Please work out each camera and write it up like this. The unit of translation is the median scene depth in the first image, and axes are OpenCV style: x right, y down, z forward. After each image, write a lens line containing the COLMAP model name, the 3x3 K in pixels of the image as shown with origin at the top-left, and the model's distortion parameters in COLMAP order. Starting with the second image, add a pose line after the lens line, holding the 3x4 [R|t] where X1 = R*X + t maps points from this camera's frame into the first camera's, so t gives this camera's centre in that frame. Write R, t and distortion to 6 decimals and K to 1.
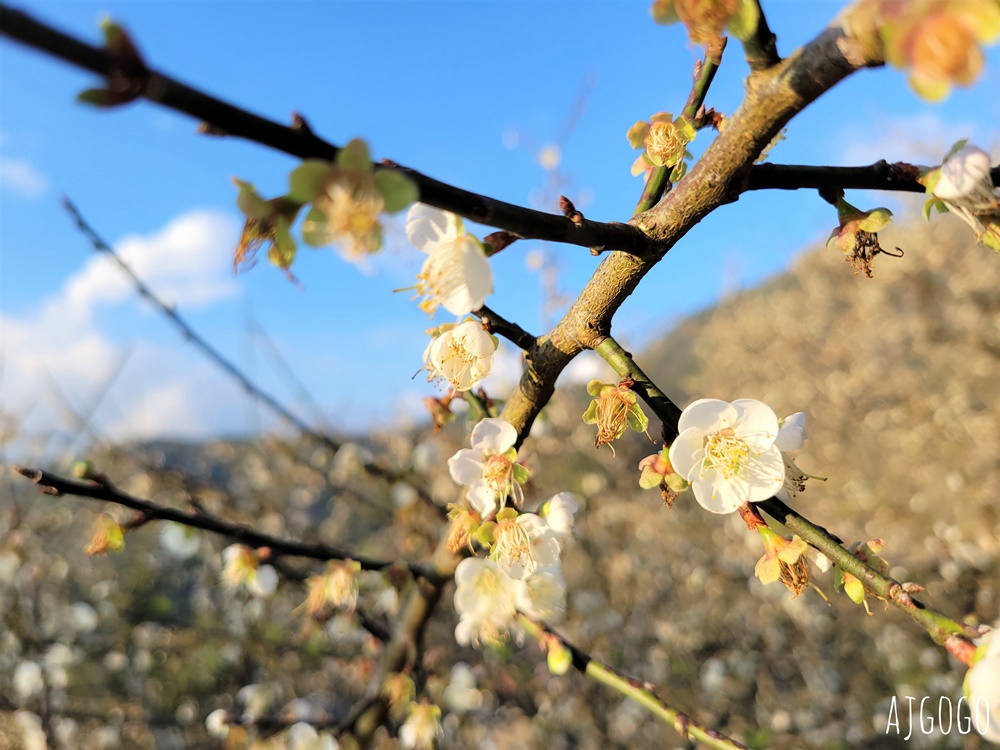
lens RADIAL K [[745.3, 0, 496.4], [0, 745.3, 373.5], [0, 0, 1]] dist [0.051051, -0.030439]
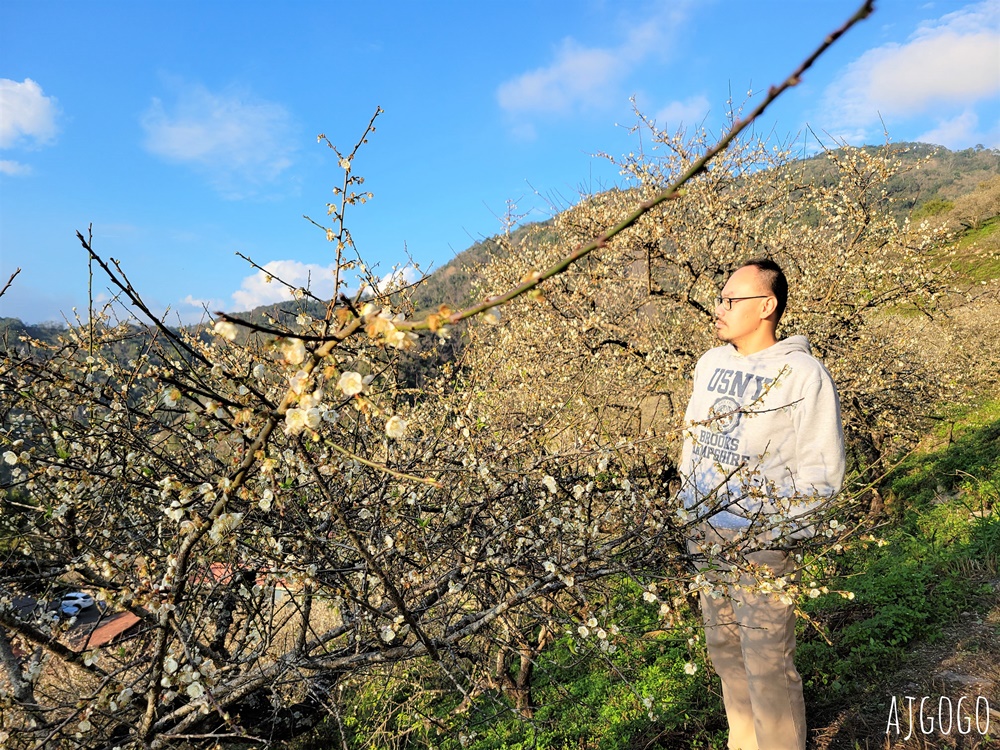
lens RADIAL K [[745.3, 0, 502.6], [0, 745.3, 373.6], [0, 0, 1]] dist [0.051051, -0.030439]
pose [[0.959948, 0.069771, 0.271350, -0.047791], [-0.099776, 0.990134, 0.098388, -0.334362], [-0.261808, -0.121522, 0.957439, -2.471052]]
